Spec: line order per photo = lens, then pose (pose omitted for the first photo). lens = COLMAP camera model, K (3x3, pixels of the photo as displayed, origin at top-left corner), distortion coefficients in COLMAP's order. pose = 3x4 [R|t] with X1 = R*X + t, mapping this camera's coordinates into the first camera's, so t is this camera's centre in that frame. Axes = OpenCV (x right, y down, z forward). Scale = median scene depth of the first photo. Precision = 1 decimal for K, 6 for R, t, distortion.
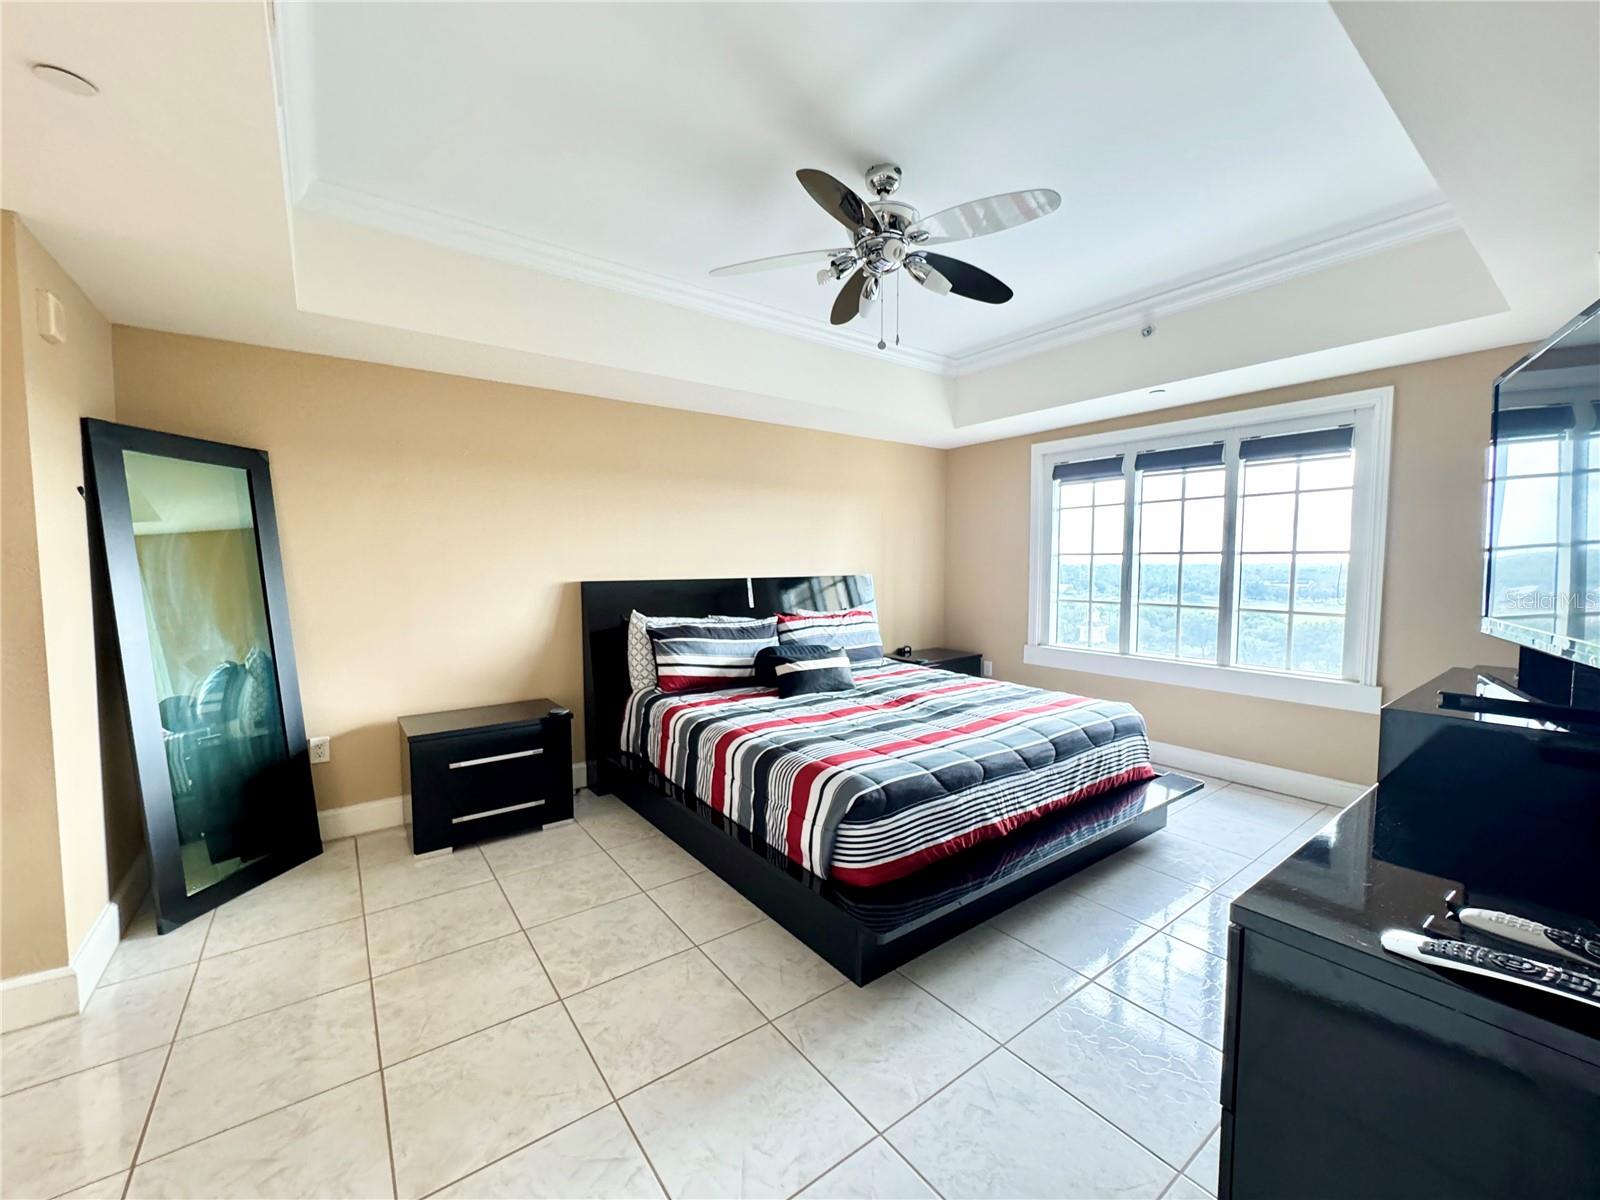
lens RADIAL K [[652.3, 0, 809.7], [0, 652.3, 602.9], [0, 0, 1]] dist [-0.001483, -0.000379]
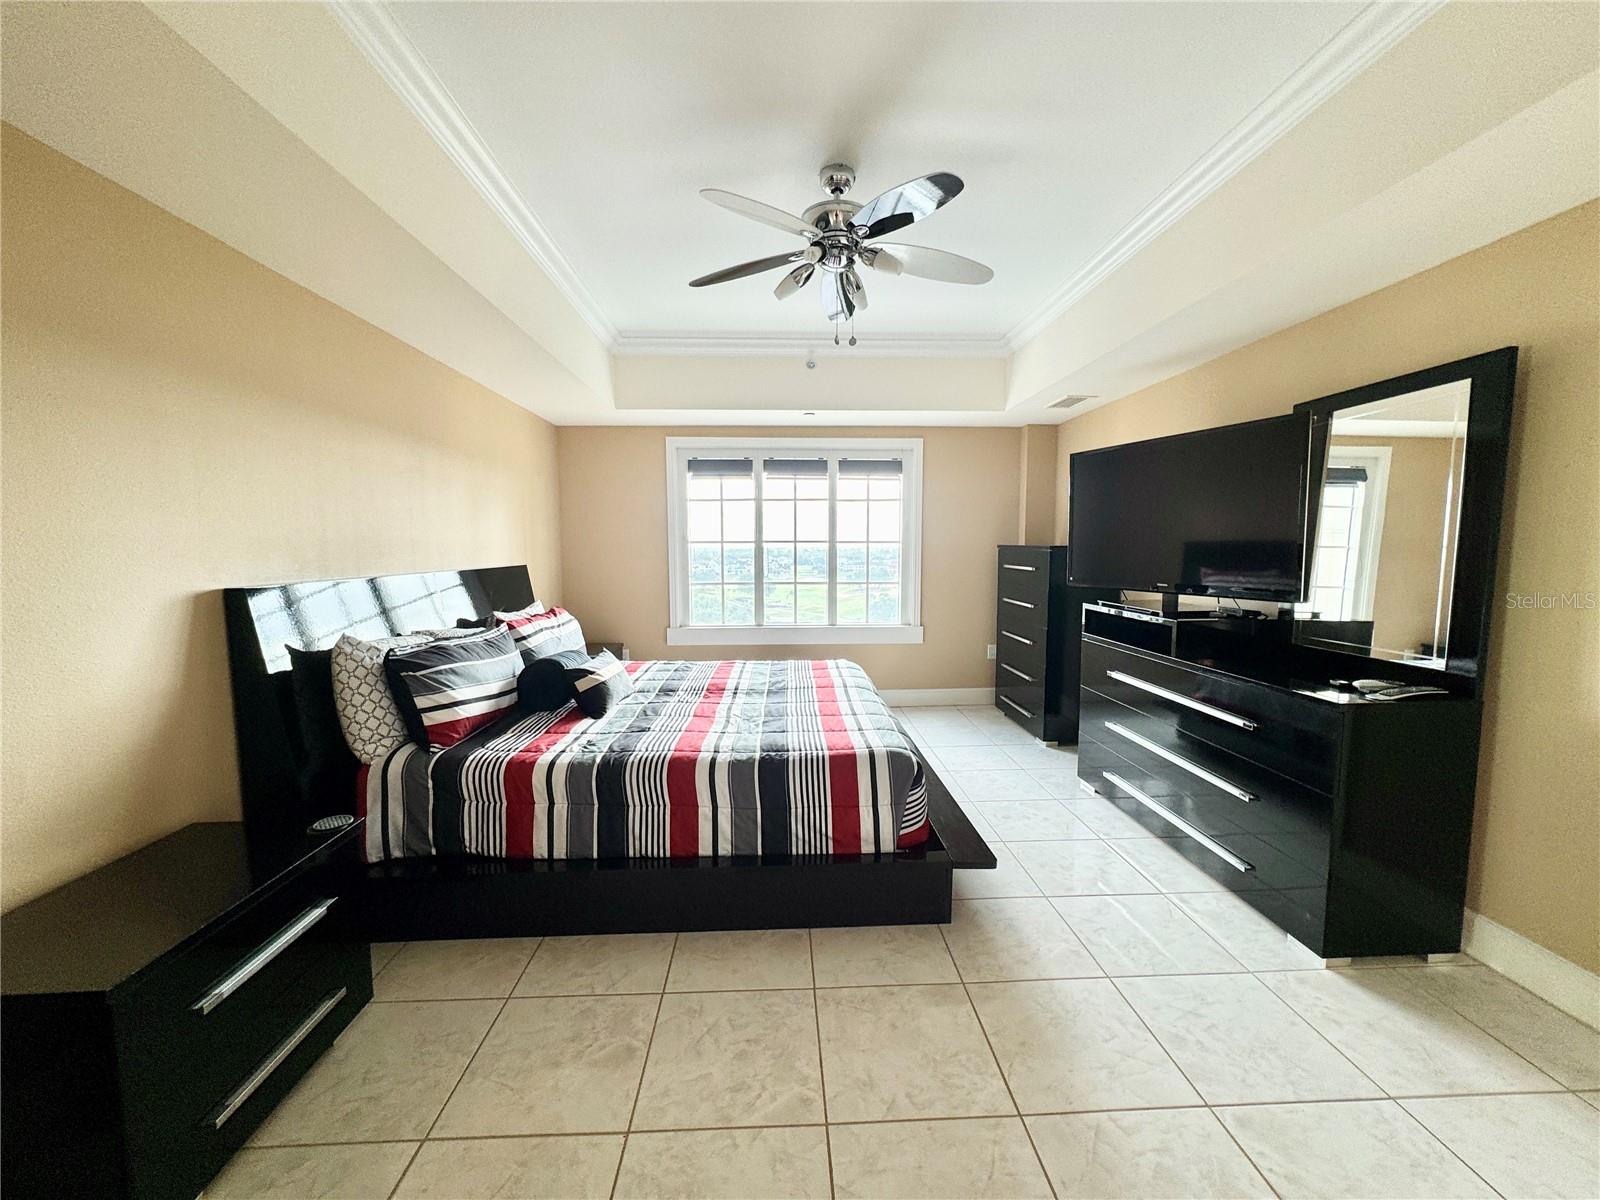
lens RADIAL K [[637.2, 0, 804.5], [0, 637.2, 602.9], [0, 0, 1]] dist [0.001151, 0.000091]
pose [[0.555721, -0.075003, 0.827978, -0.533944], [0.054892, 0.997059, 0.053478, -0.024448], [-0.829555, 0.015730, 0.558204, 0.326345]]
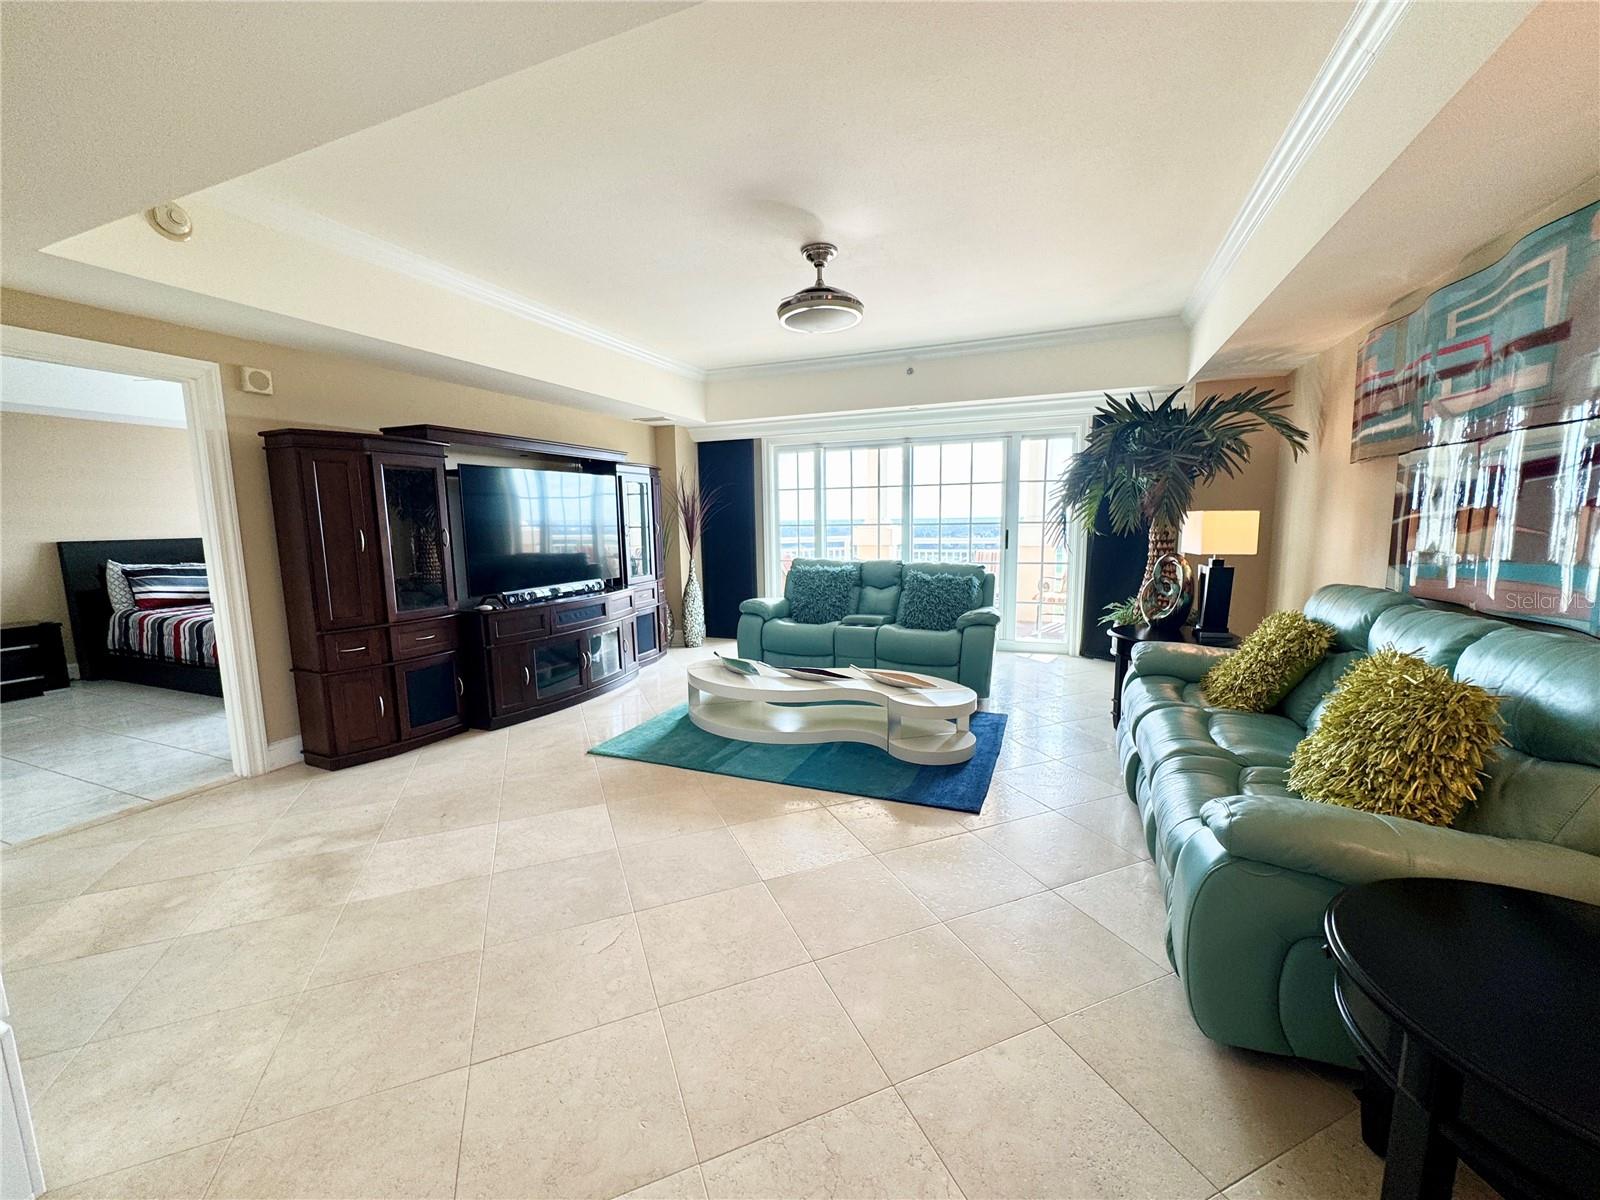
lens RADIAL K [[652.3, 0, 809.7], [0, 652.3, 602.9], [0, 0, 1]] dist [-0.001483, -0.000379]
pose [[0.860851, -0.077201, 0.502967, 0.378747], [0.041110, 0.995745, 0.082476, 0.055725], [-0.507194, -0.050323, 0.860361, -1.180642]]
